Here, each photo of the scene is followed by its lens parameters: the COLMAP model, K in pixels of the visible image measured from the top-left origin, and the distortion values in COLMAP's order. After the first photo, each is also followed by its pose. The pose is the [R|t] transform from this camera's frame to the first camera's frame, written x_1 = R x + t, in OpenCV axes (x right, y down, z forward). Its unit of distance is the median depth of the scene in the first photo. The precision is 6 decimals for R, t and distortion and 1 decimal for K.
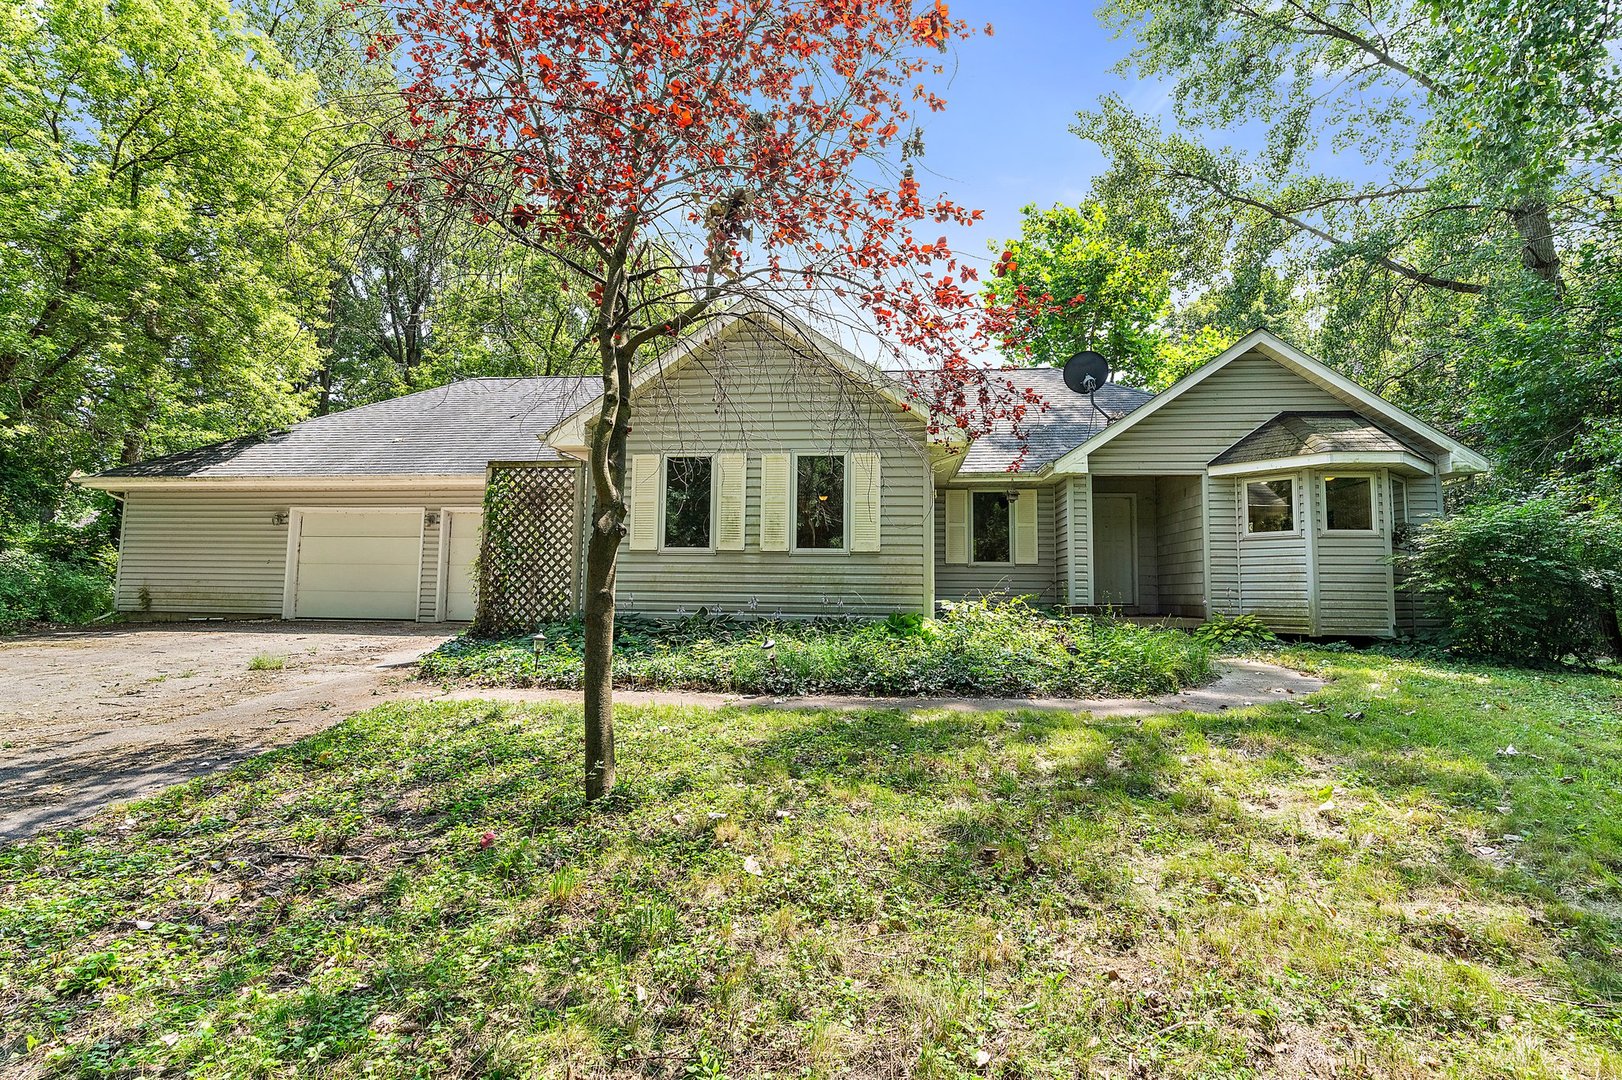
lens RADIAL K [[749.8, 0, 812.3], [0, 749.8, 536.6], [0, 0, 1]] dist [-0.004911, 0.002373]
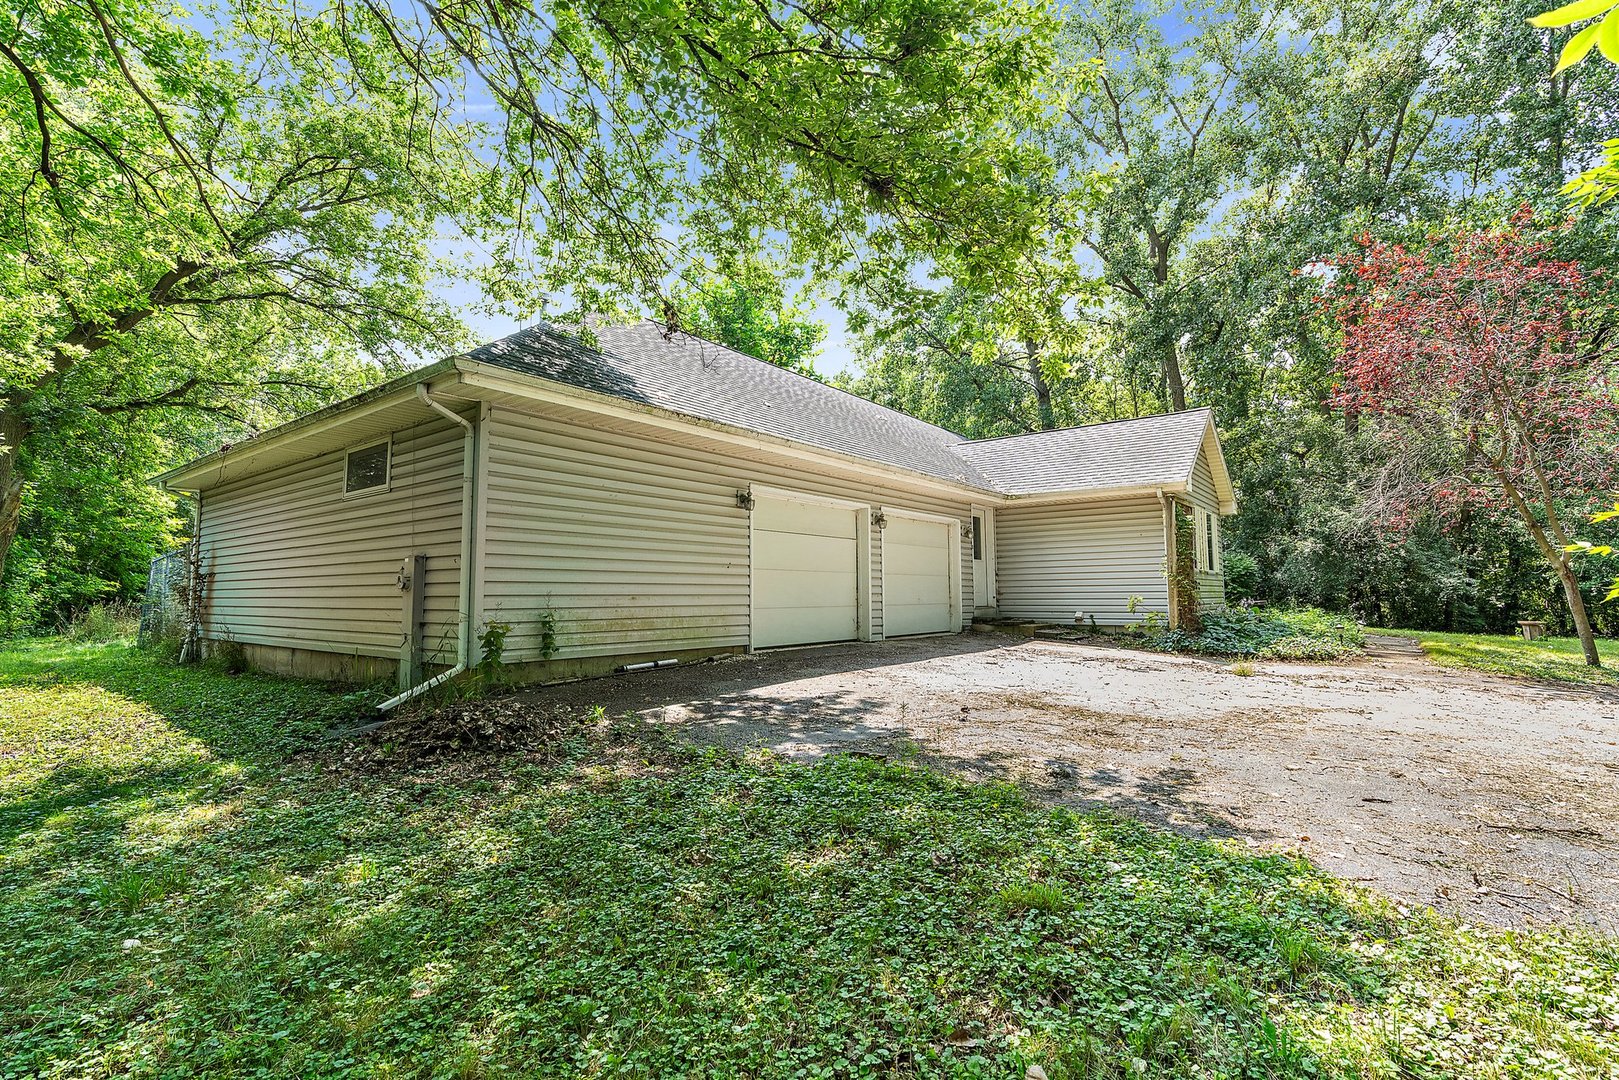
lens RADIAL K [[748.4, 0, 810.2], [0, 748.4, 543.3], [0, 0, 1]] dist [-0.004911, 0.002373]
pose [[0.529687, 0.043585, 0.847073, -1.654094], [-0.055988, 0.998297, -0.016356, 0.028028], [-0.846343, -0.038762, 0.531226, 0.803546]]
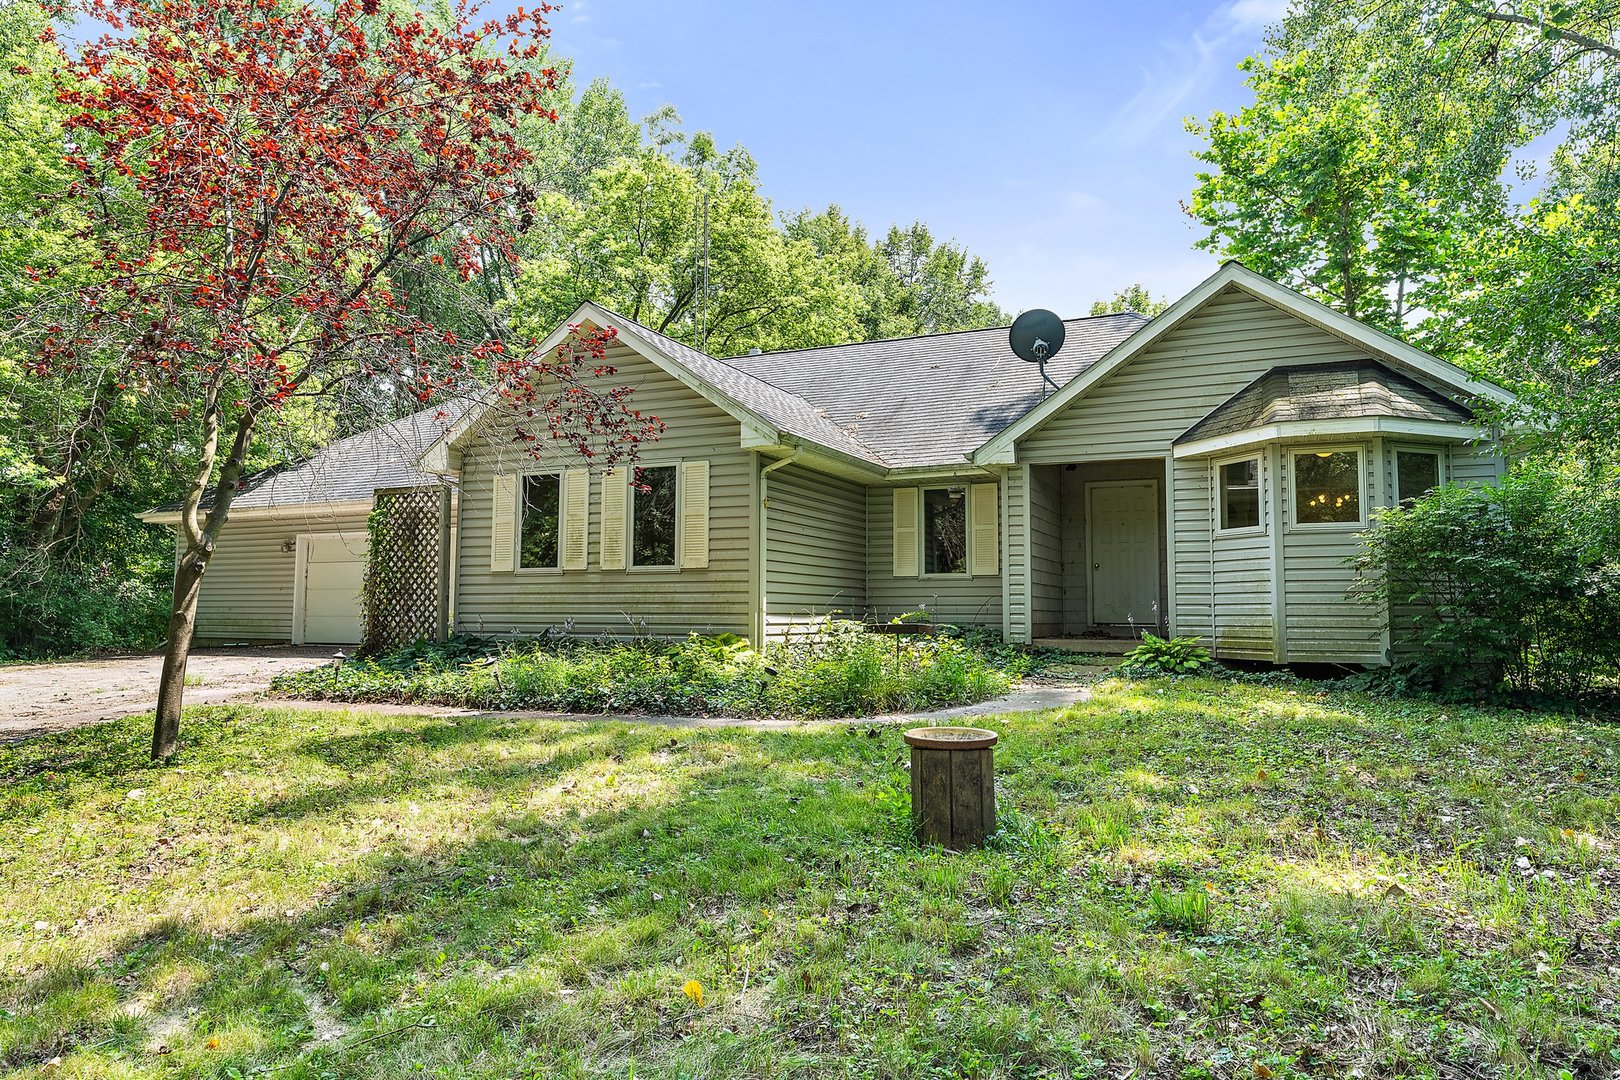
lens RADIAL K [[1034.3, 0, 807.9], [0, 1034.3, 541.8], [0, 0, 1]] dist [0.004711, -0.000919]
pose [[0.946966, -0.031854, -0.319751, 0.552670], [0.032617, 0.999463, -0.002970, -0.003642], [0.319674, -0.007617, 0.947497, -0.151620]]
